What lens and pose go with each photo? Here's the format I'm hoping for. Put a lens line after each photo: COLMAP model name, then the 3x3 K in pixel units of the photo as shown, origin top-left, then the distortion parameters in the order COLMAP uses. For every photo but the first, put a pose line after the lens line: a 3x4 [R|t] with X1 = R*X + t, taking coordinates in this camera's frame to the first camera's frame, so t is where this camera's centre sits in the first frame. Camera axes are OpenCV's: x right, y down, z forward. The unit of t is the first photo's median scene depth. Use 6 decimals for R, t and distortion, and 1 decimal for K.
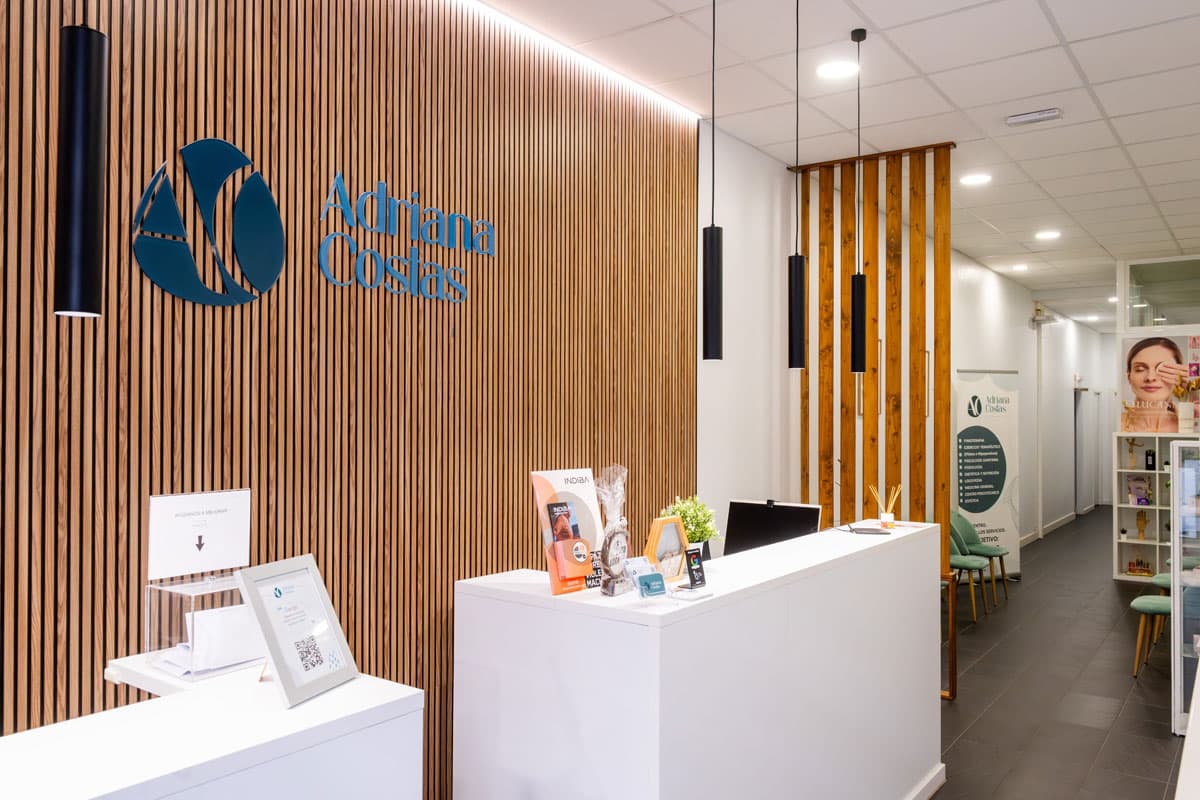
lens RADIAL K [[894.2, 0, 509.9], [0, 894.2, 398.0], [0, 0, 1]] dist [-0.002327, -0.004556]
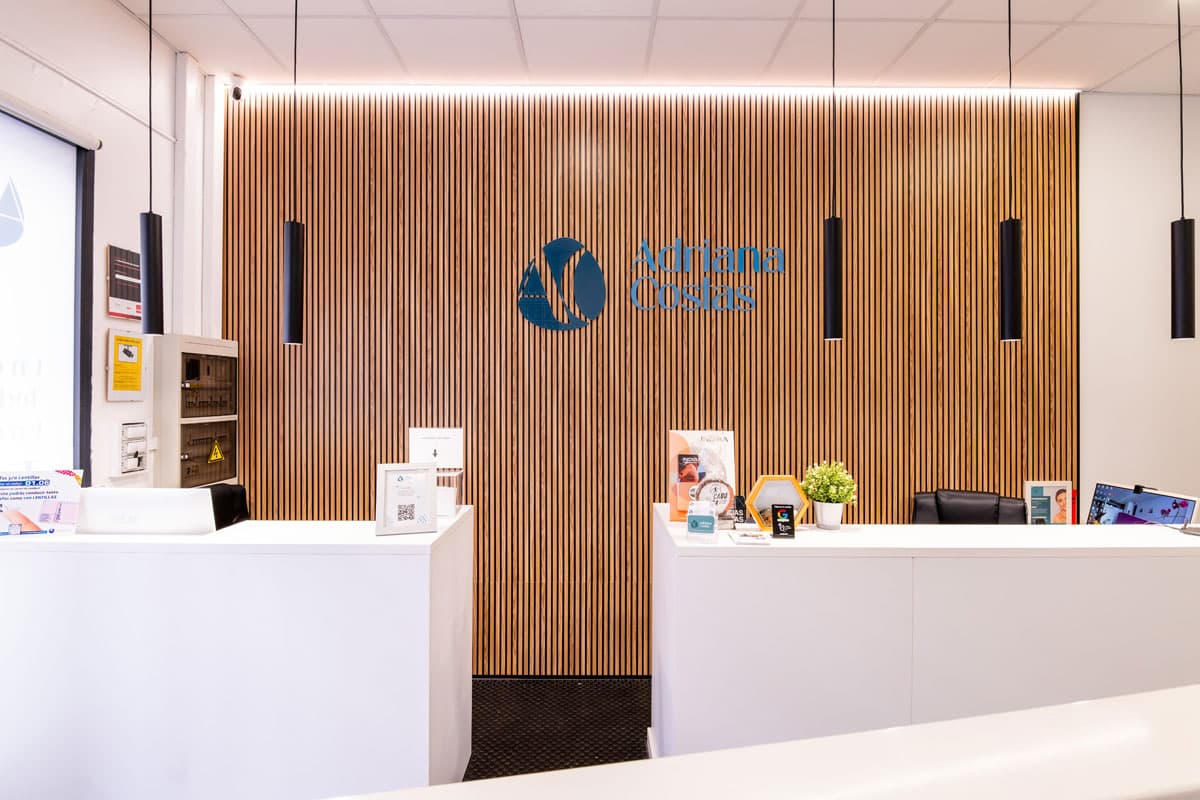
lens RADIAL K [[568.0, 0, 656.8], [0, 568.0, 394.0], [0, 0, 1]] dist [-0.009931, -0.000245]
pose [[0.640233, -0.004569, -0.768167, 0.655224], [0.010101, 0.999946, 0.002472, 0.023175], [0.768115, -0.009342, 0.640244, 0.404357]]
